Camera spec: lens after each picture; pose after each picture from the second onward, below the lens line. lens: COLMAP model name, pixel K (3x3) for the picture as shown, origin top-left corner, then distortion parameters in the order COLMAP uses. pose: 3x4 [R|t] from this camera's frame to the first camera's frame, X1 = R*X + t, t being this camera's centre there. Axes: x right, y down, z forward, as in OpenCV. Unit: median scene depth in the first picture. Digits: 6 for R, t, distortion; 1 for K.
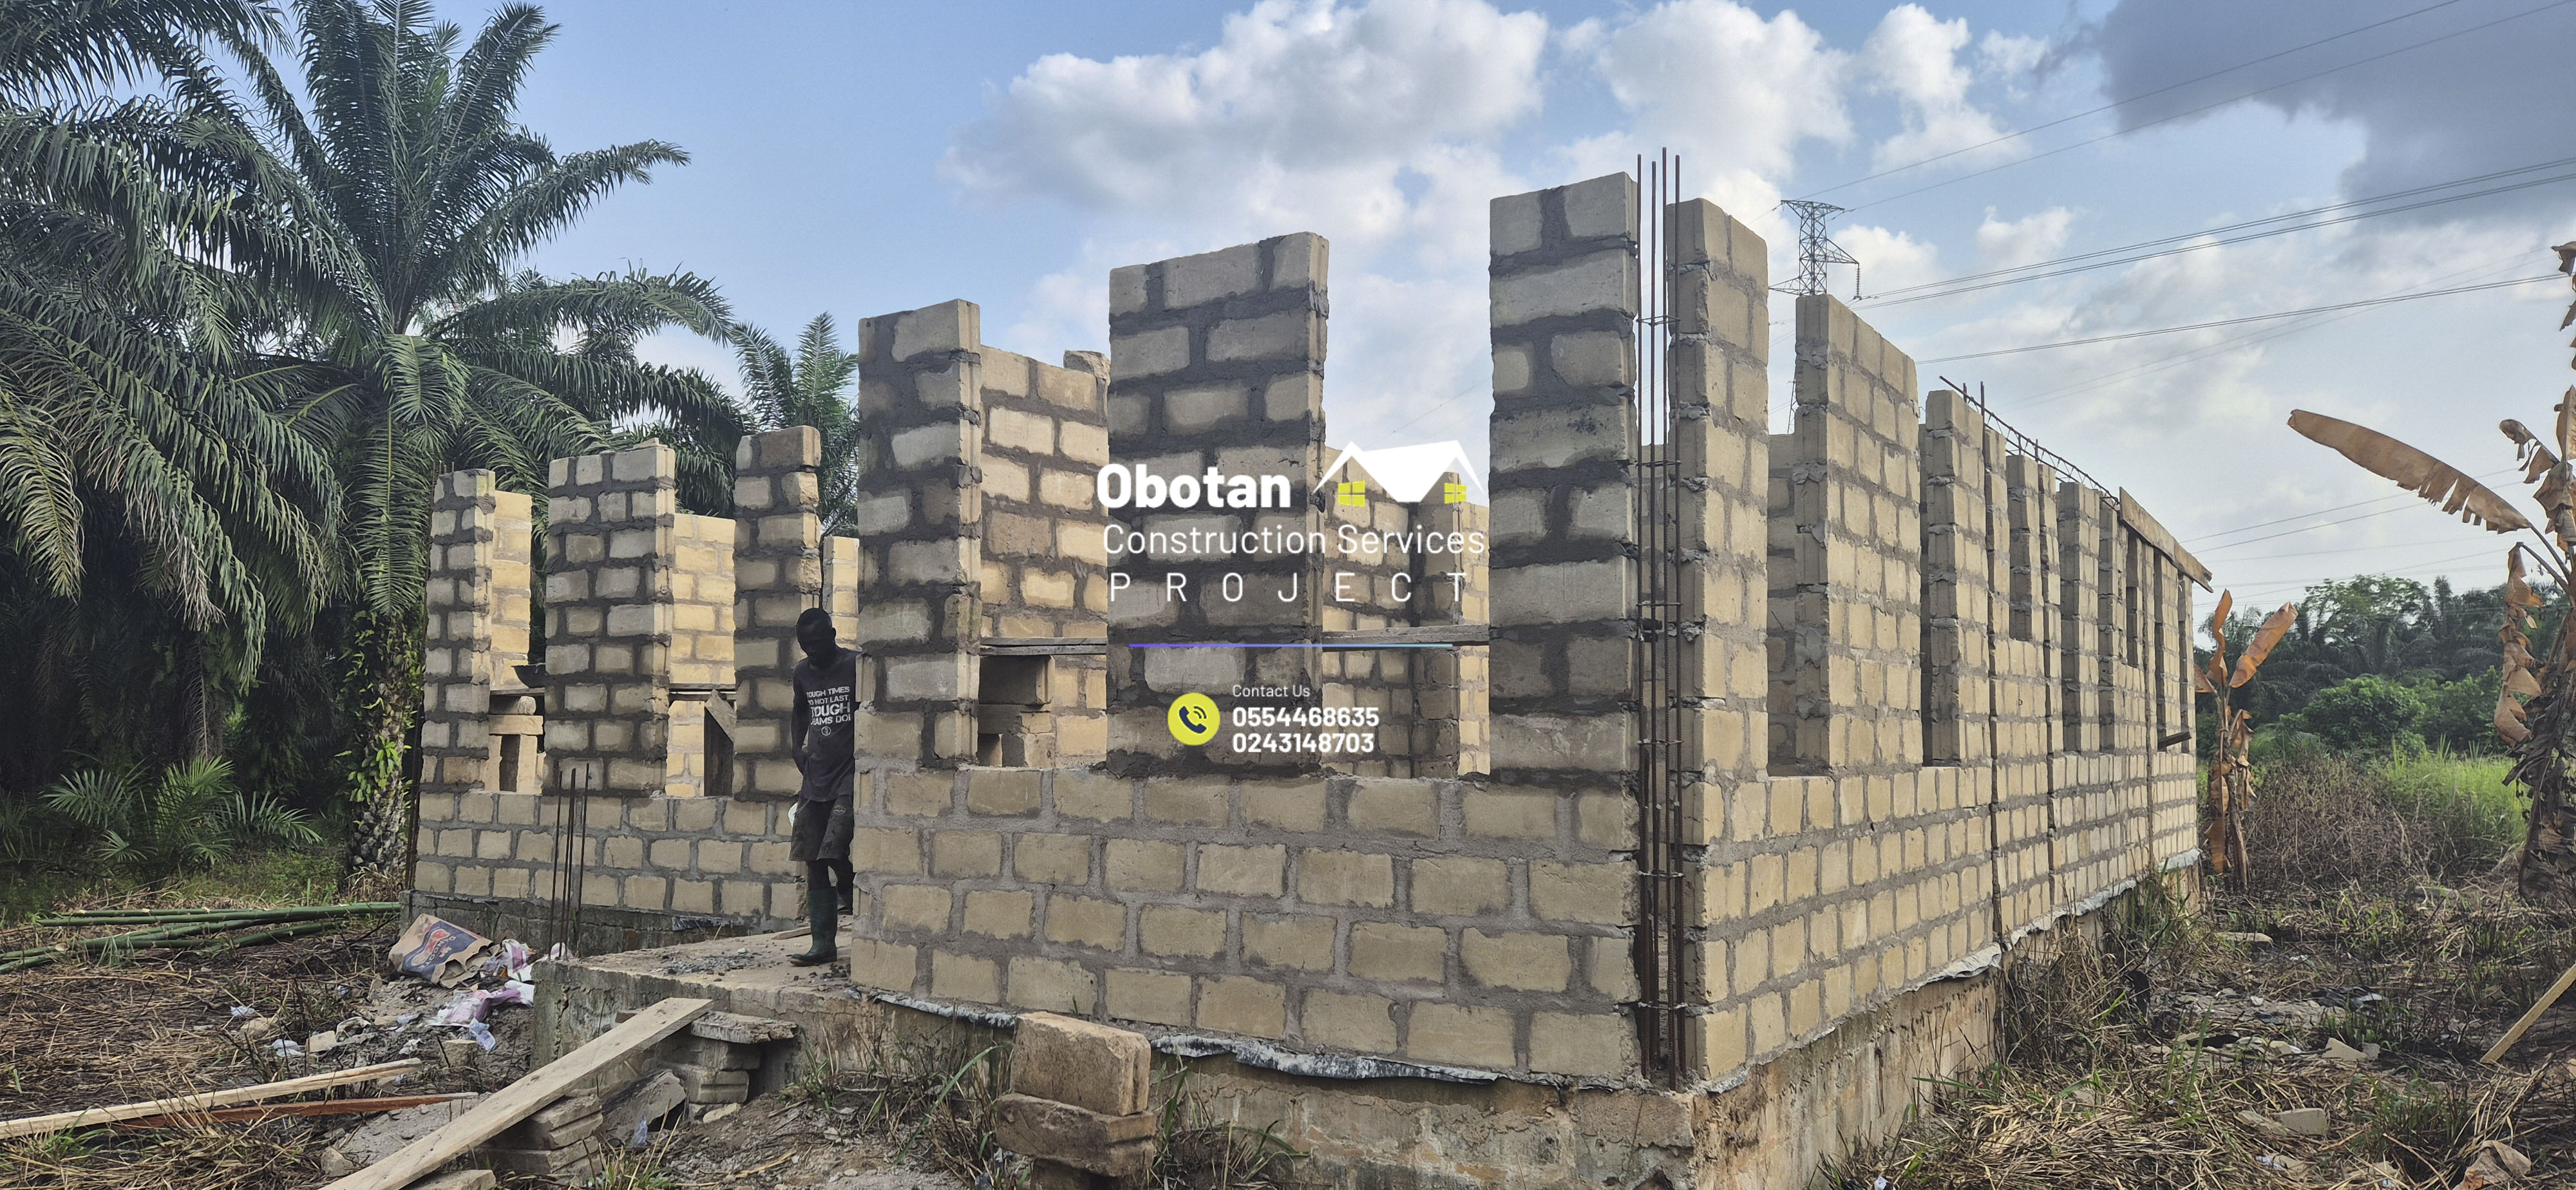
lens RADIAL K [[1713.5, 0, 1283.1], [0, 1713.5, 605.8], [0, 0, 1]] dist [0.082531, -0.067086]
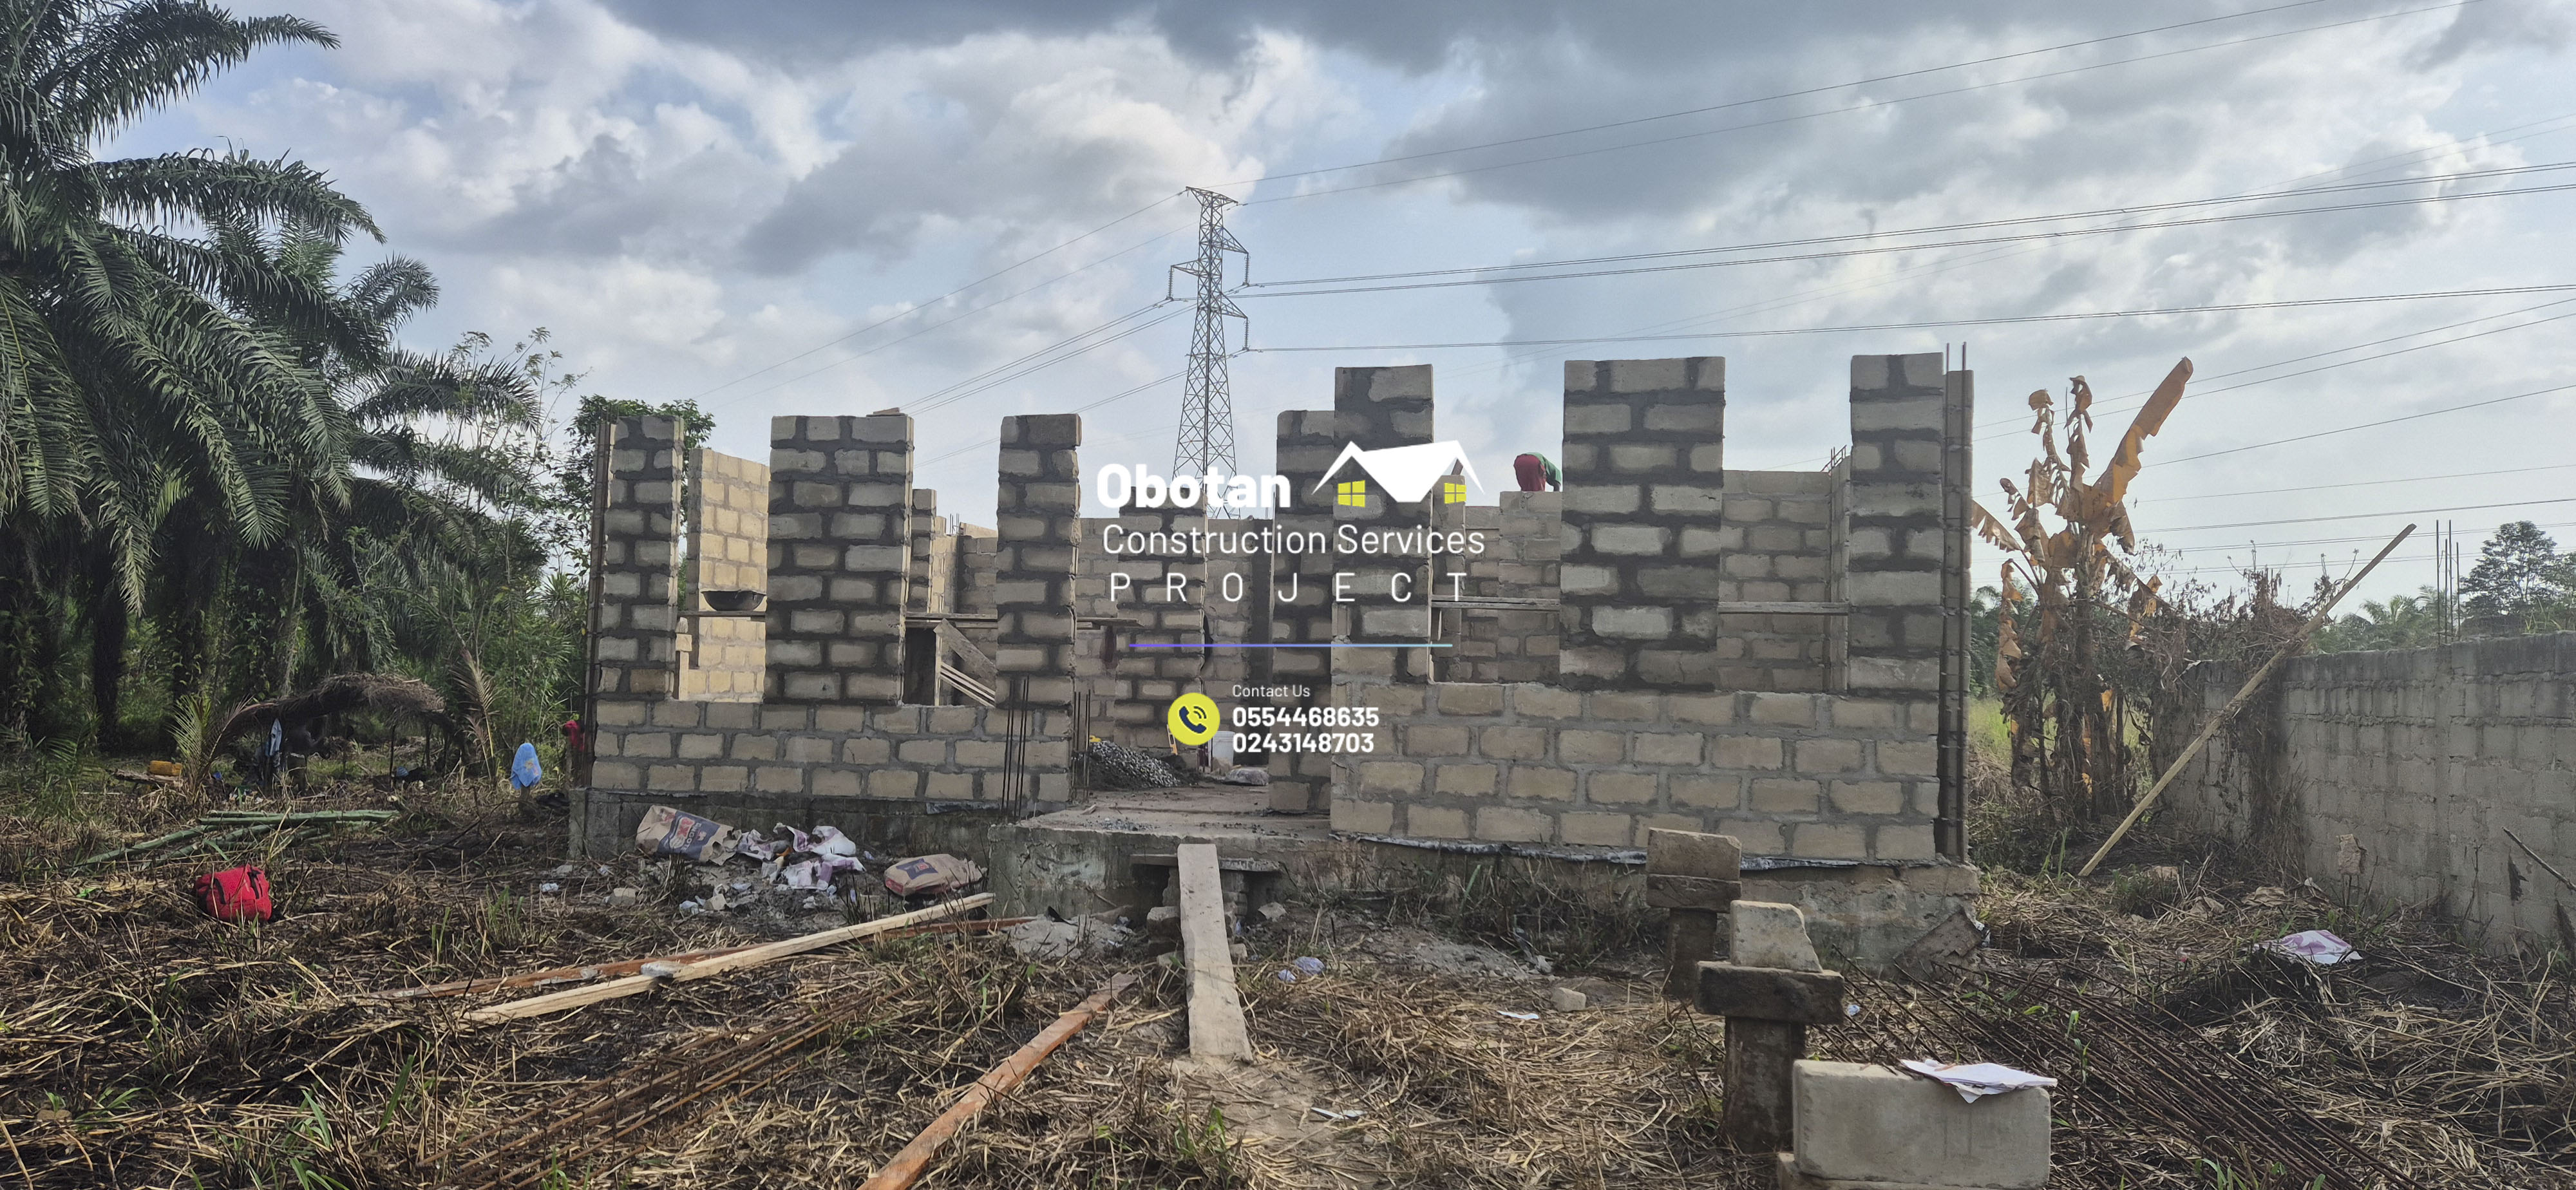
lens RADIAL K [[1713.5, 0, 1256.4], [0, 1713.5, 577.7], [0, 0, 1]] dist [0.082531, -0.067086]
pose [[0.925333, 0.040925, 0.376940, -0.930966], [-0.047679, 0.998826, 0.008603, -0.001822], [-0.376145, -0.025932, 0.926198, -0.325980]]
